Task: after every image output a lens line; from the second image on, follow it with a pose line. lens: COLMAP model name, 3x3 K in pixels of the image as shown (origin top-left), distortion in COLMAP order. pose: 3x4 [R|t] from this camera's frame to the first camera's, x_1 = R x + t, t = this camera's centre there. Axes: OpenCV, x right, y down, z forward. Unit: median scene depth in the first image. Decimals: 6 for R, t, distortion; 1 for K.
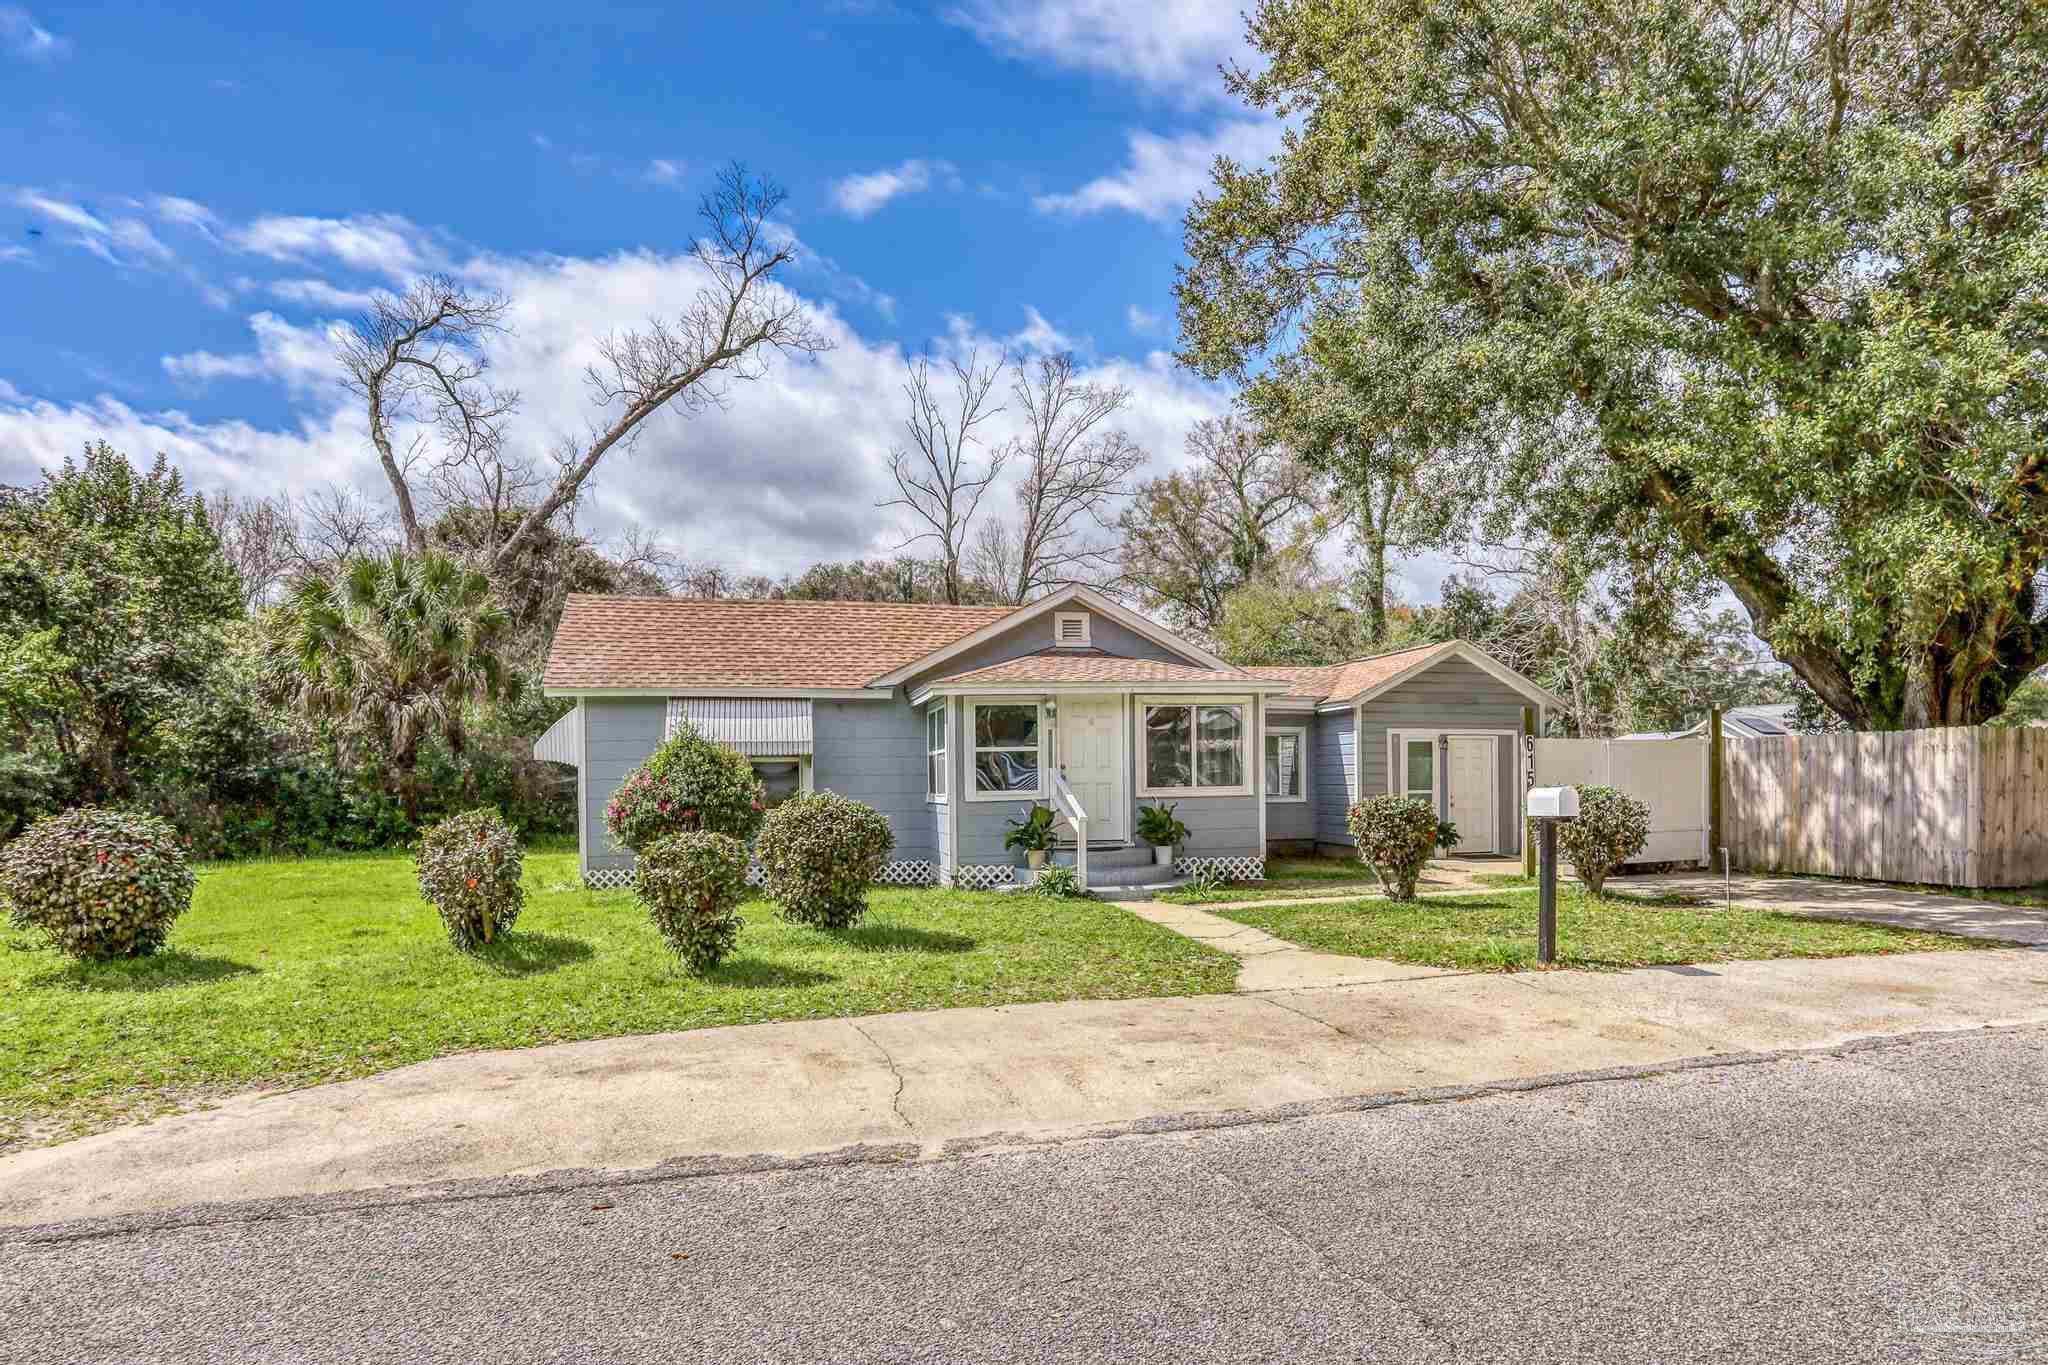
lens RADIAL K [[1186.3, 0, 1073.7], [0, 1186.3, 804.7], [0, 0, 1]] dist [-0.059821, 0.000980]
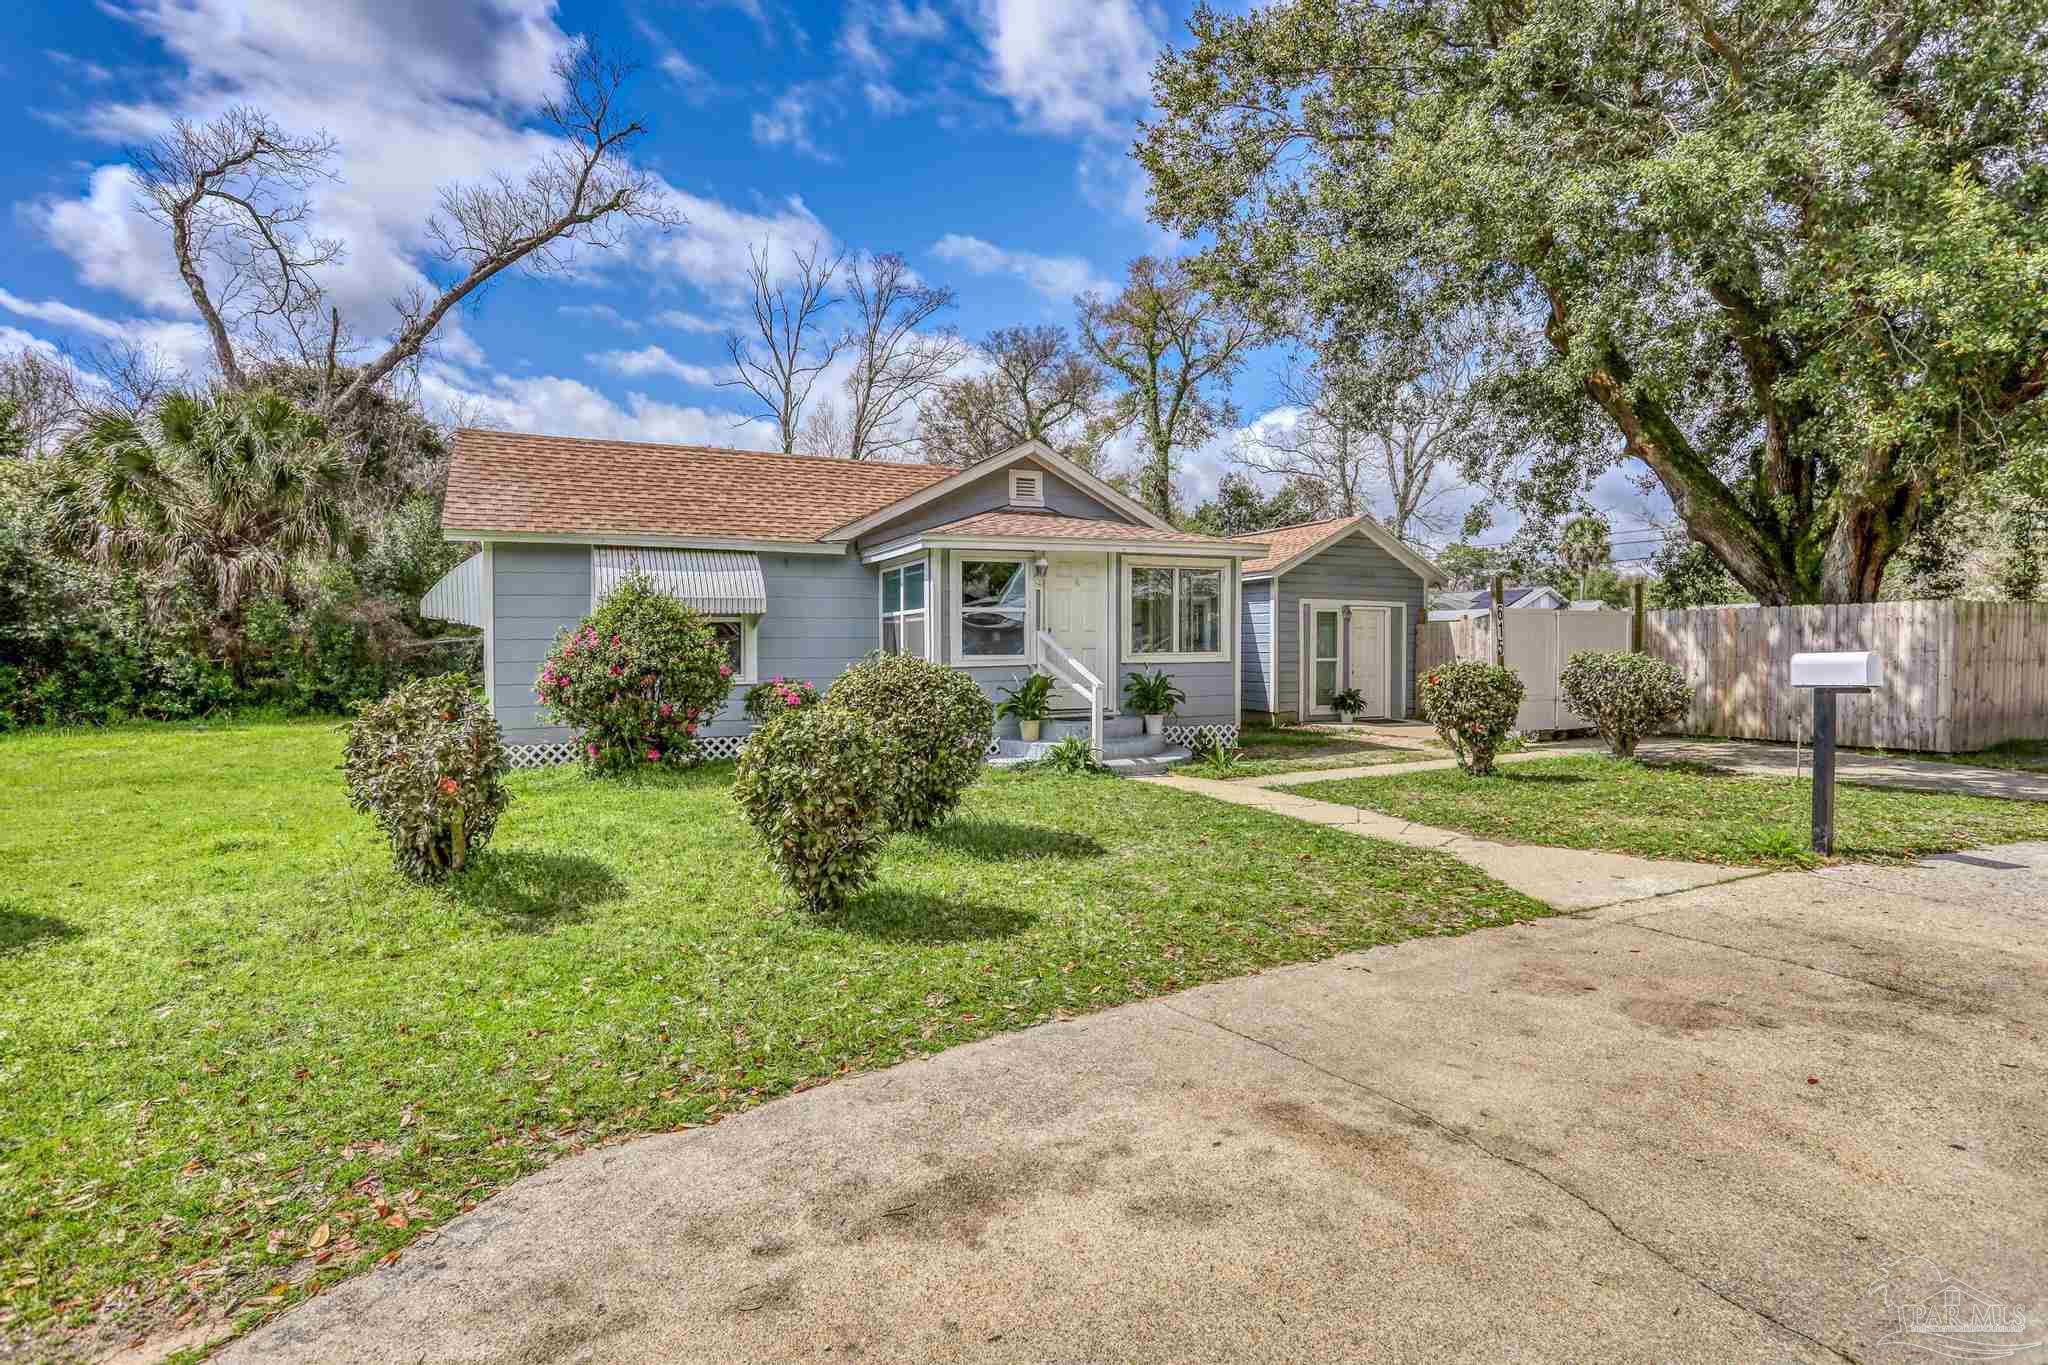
lens RADIAL K [[1002.3, 0, 1024.0], [0, 1002.3, 682.5], [0, 0, 1]] dist [-0.065243, 0.023113]
pose [[0.982529, 0.000807, 0.186107, -0.153040], [-0.002925, 0.999934, 0.011103, 0.000553], [-0.186086, -0.011453, 0.982467, 0.201911]]
